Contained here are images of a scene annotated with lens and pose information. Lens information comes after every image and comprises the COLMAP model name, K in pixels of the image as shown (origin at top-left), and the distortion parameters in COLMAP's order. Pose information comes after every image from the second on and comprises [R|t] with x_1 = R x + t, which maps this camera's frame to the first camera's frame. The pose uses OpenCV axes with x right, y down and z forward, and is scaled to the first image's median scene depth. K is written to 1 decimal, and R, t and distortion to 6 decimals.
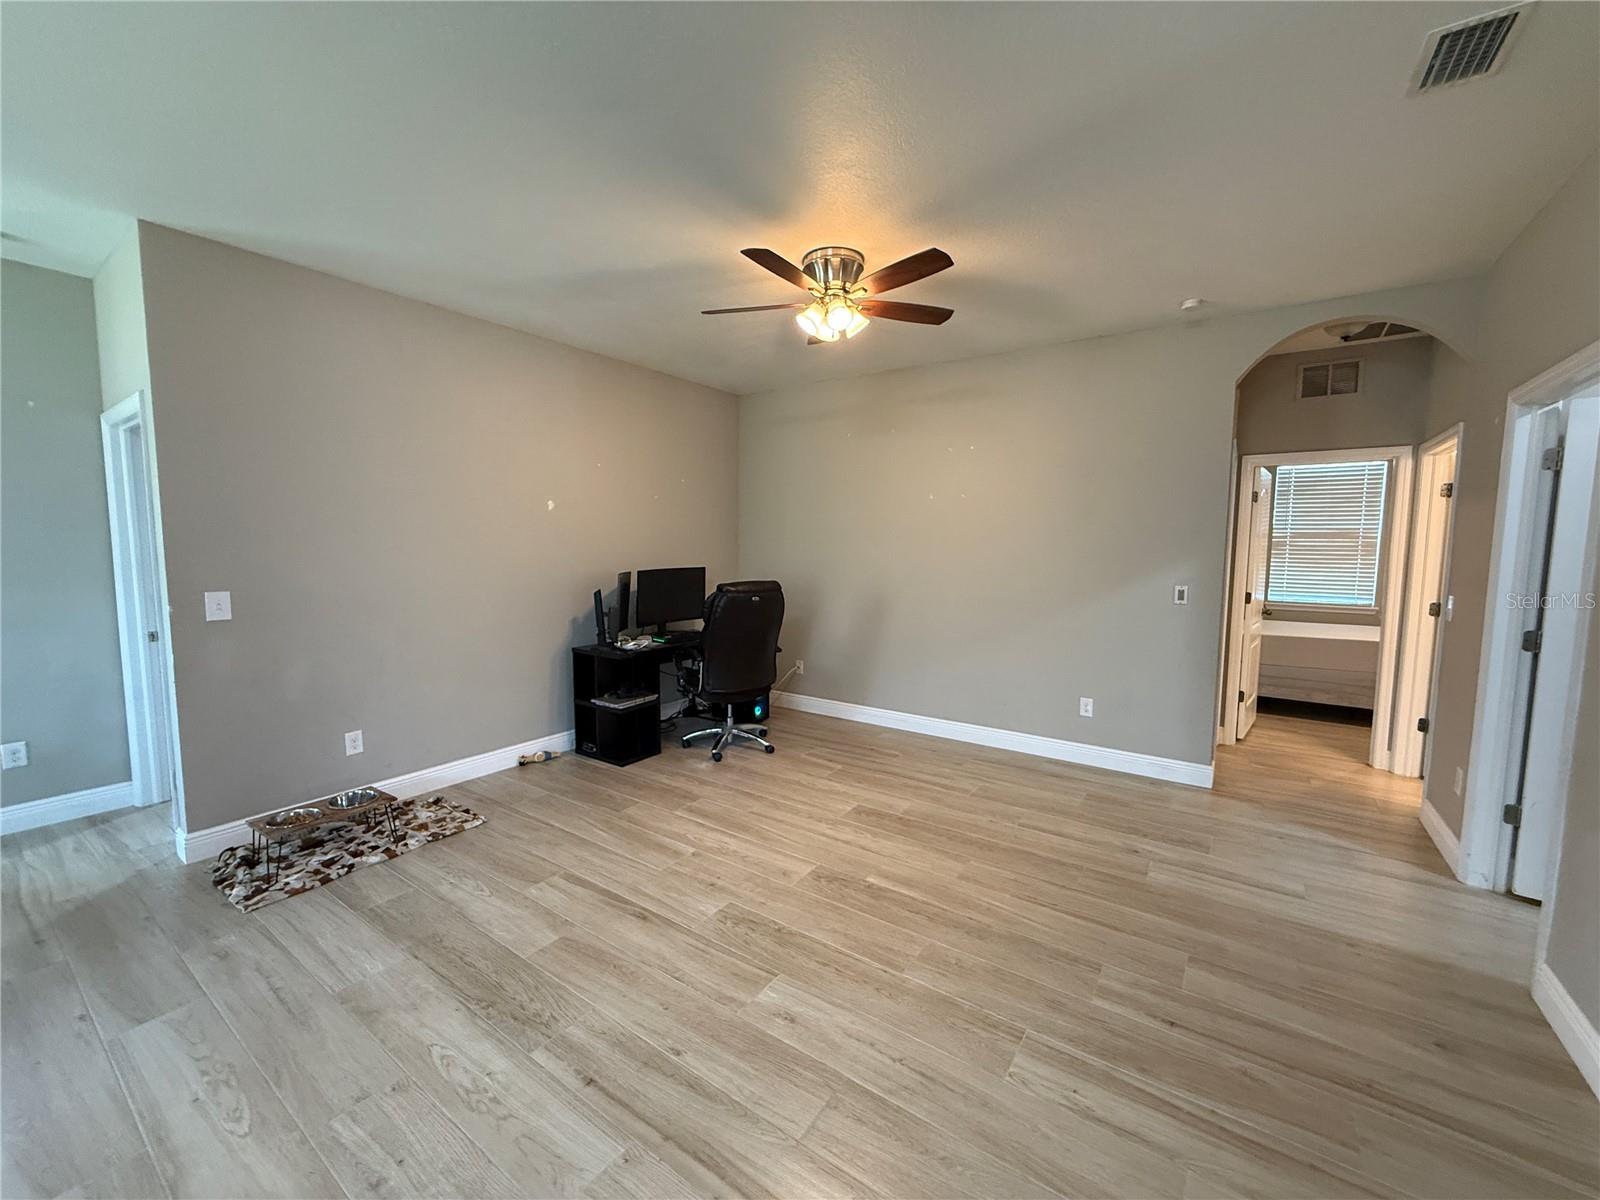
lens RADIAL K [[638.3, 0, 798.0], [0, 638.3, 596.6], [0, 0, 1]] dist [-0.000712, 0.001155]
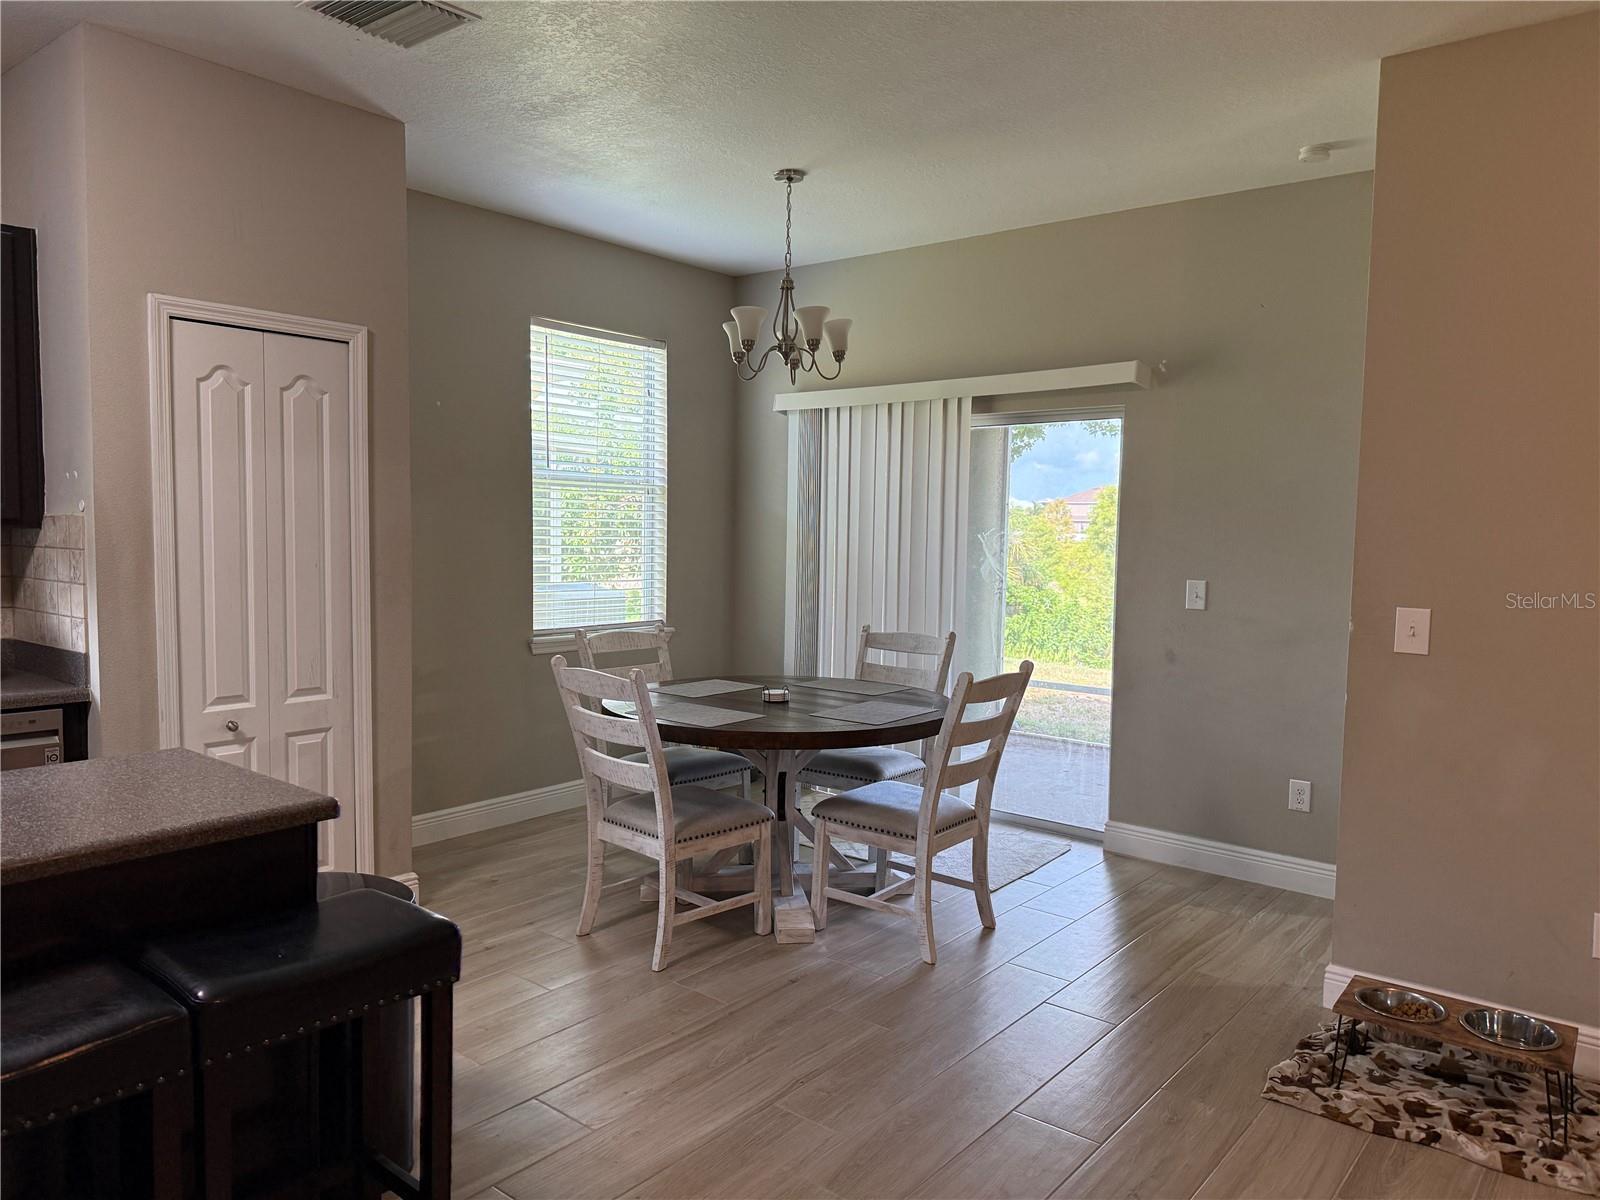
lens RADIAL K [[1120.9, 0, 801.6], [0, 1120.9, 606.2], [0, 0, 1]] dist [0.046399, -0.055149]
pose [[-0.073115, 0.062594, -0.995357, 0.228547], [-0.106074, 0.991880, 0.070167, -0.022058], [0.991667, 0.110711, -0.065882, 0.463756]]
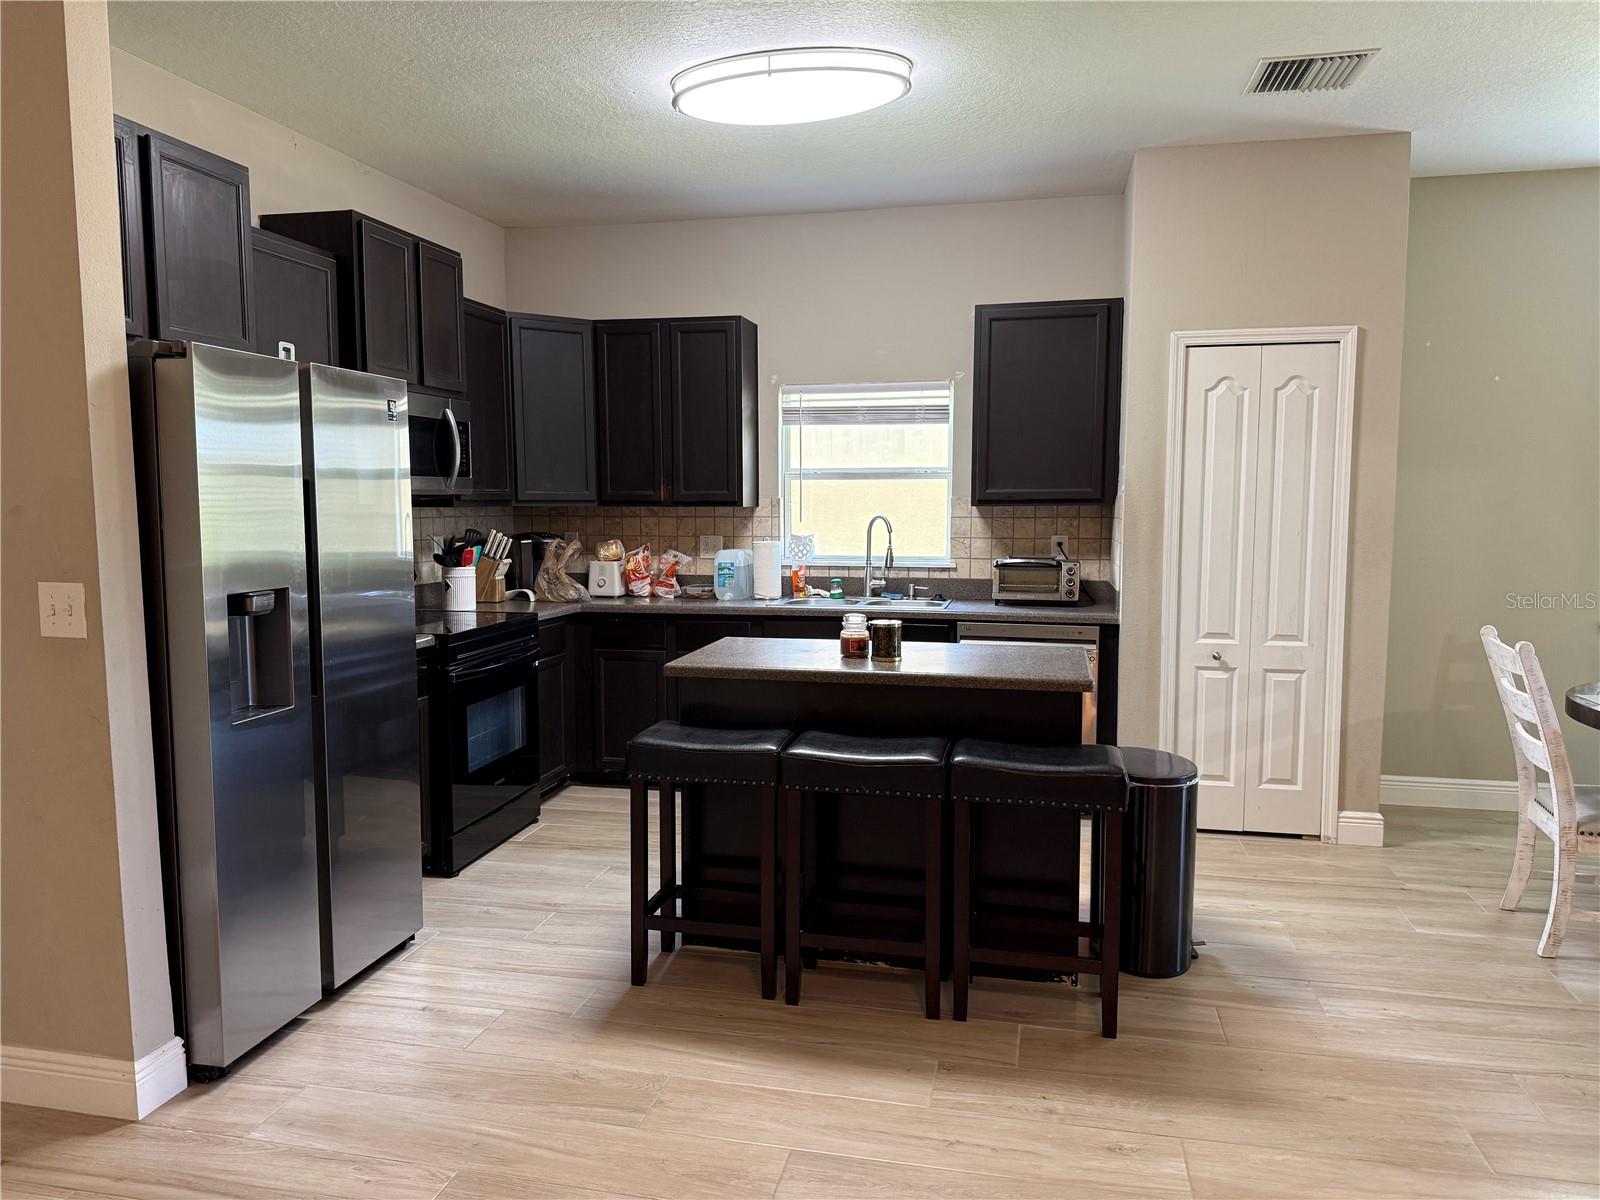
lens RADIAL K [[1120.9, 0, 794.0], [0, 1120.9, 602.6], [0, 0, 1]] dist [0.046399, -0.055149]
pose [[-0.923383, 0.029474, -0.382746, 0.214226], [-0.039207, 0.984593, 0.170407, -0.060951], [0.381872, 0.172357, -0.908002, 0.970149]]
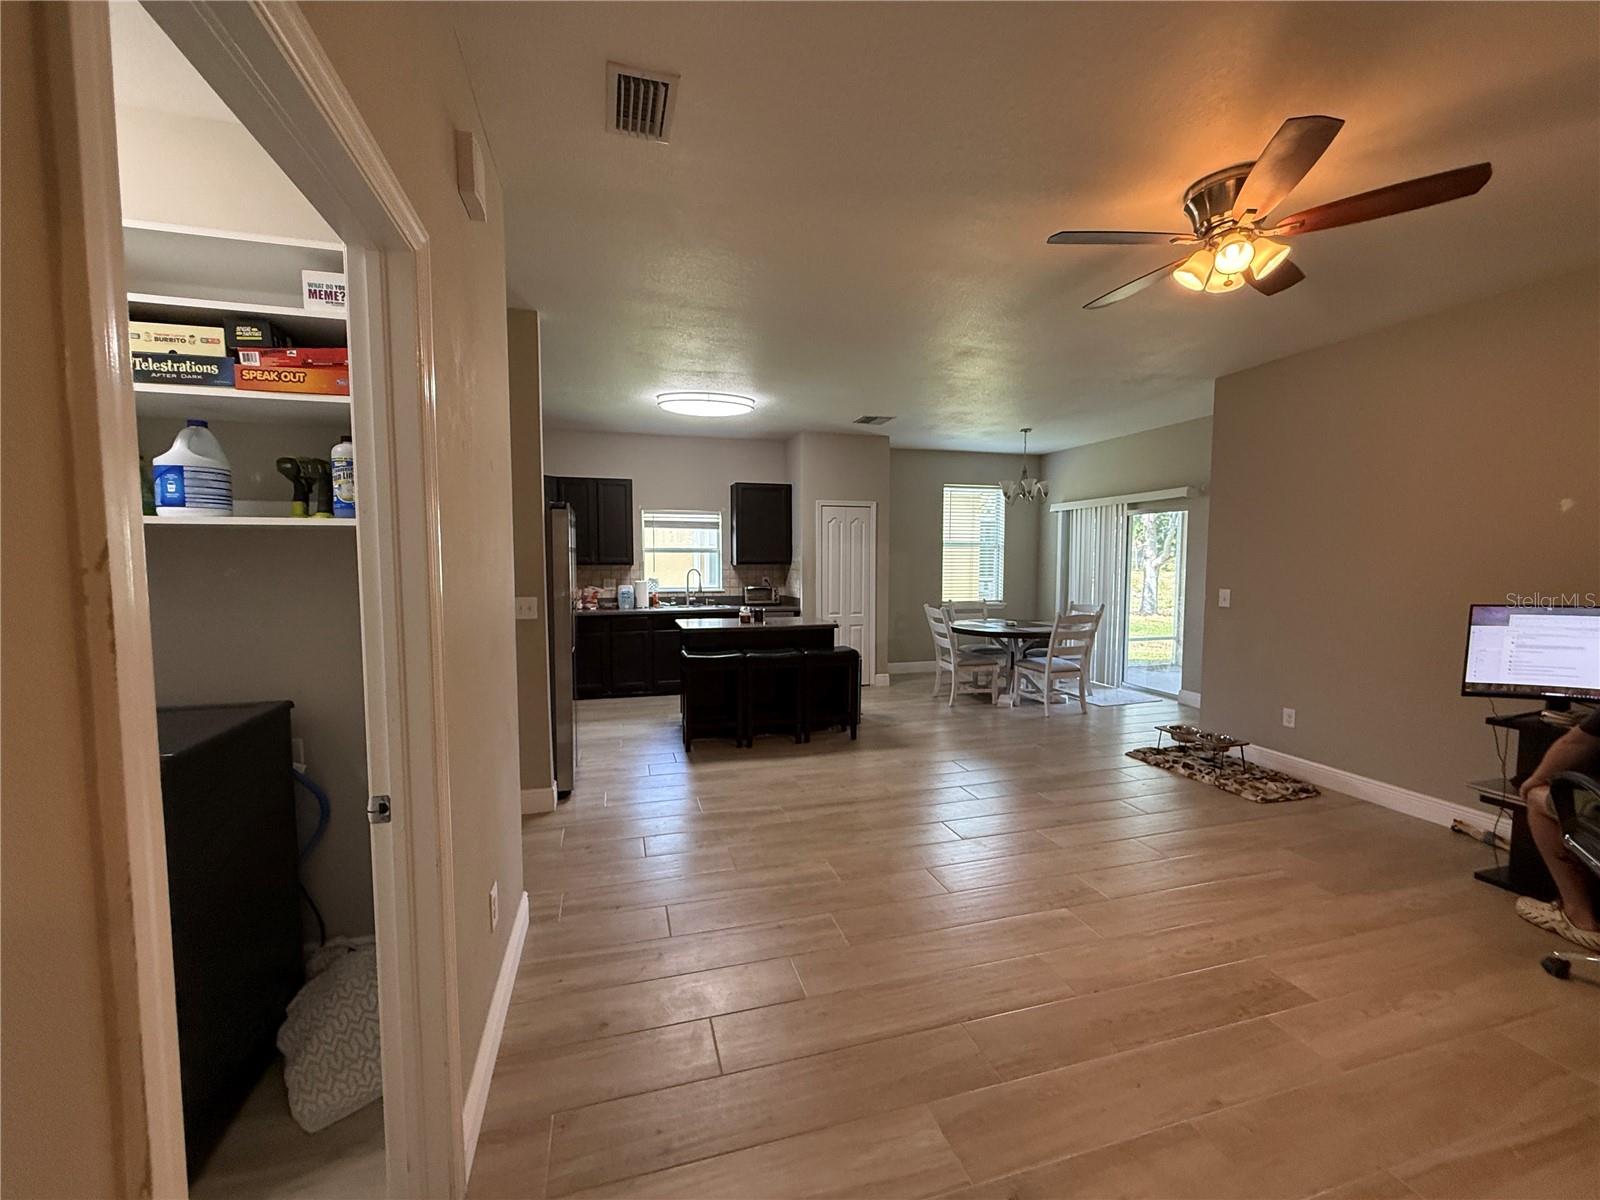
lens RADIAL K [[638.3, 0, 792.4], [0, 638.3, 603.2], [0, 0, 1]] dist [-0.000712, 0.001155]
pose [[-0.632007, 0.045381, -0.773633, 0.993542], [-0.074000, 0.990188, 0.118536, -0.079333], [0.771422, 0.132165, -0.622448, 1.127726]]
